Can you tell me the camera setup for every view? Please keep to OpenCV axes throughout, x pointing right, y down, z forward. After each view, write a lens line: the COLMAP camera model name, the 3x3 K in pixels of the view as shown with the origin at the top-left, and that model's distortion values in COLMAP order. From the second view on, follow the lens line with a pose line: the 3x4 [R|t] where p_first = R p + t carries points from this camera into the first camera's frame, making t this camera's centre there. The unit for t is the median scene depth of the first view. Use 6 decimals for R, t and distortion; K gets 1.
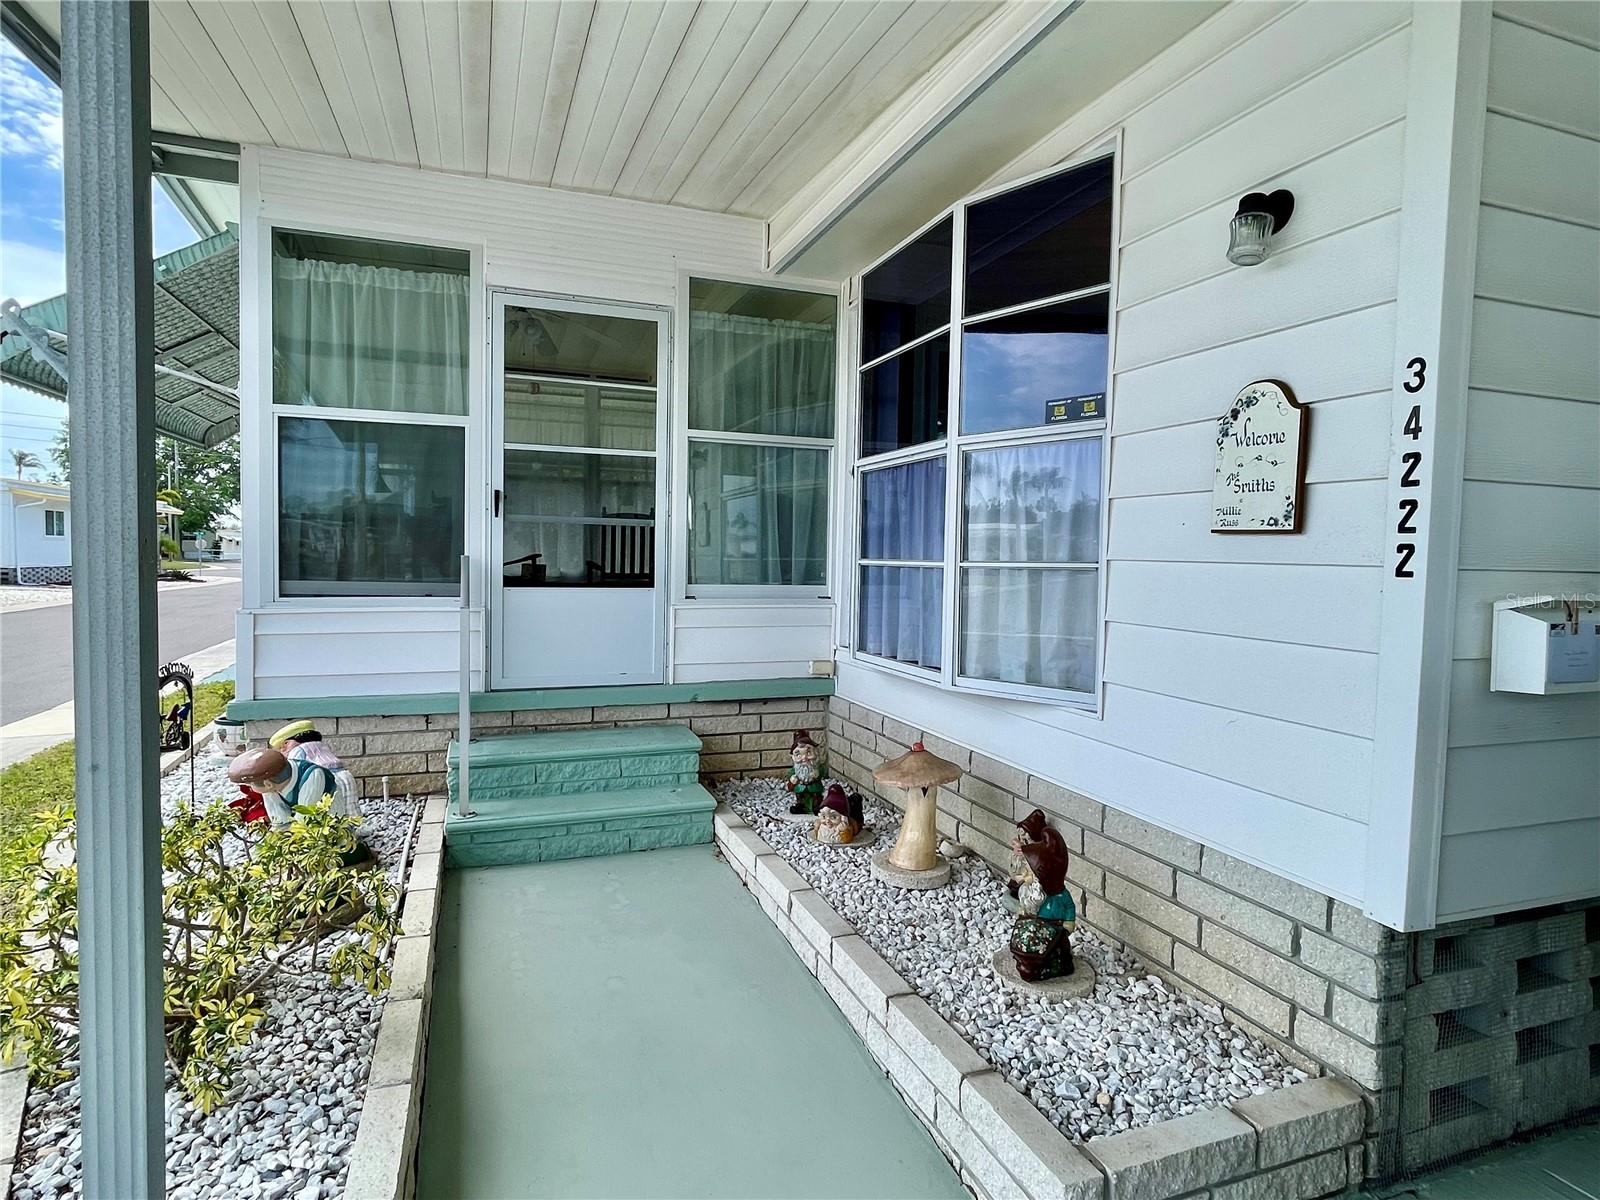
lens RADIAL K [[870.2, 0, 797.6], [0, 870.2, 593.9], [0, 0, 1]] dist [0.000727, 0.000051]
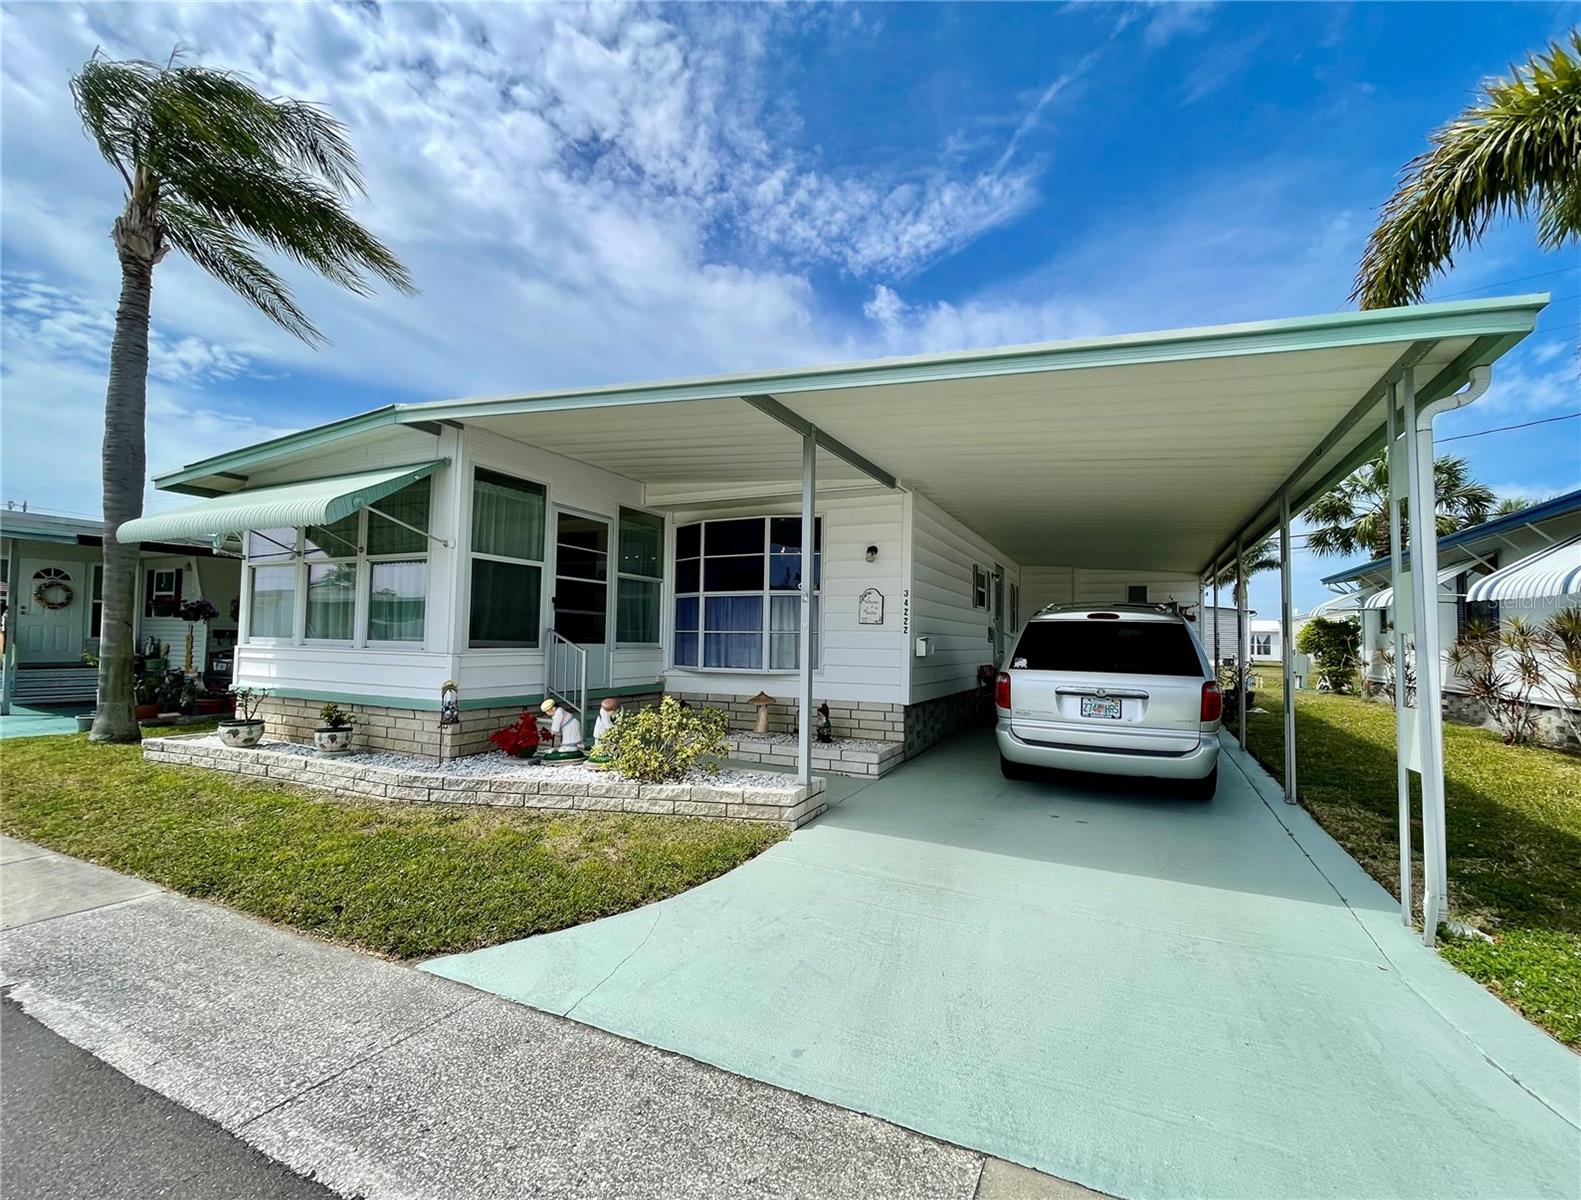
lens RADIAL K [[688.7, 0, 790.5], [0, 688.7, 600.0], [0, 0, 1]] dist [-0.000152, -0.000003]
pose [[0.729602, 0.037438, 0.682847, -1.075349], [0.026891, 0.996158, -0.083348, 0.043500], [-0.683343, 0.079174, 0.725791, -0.616270]]
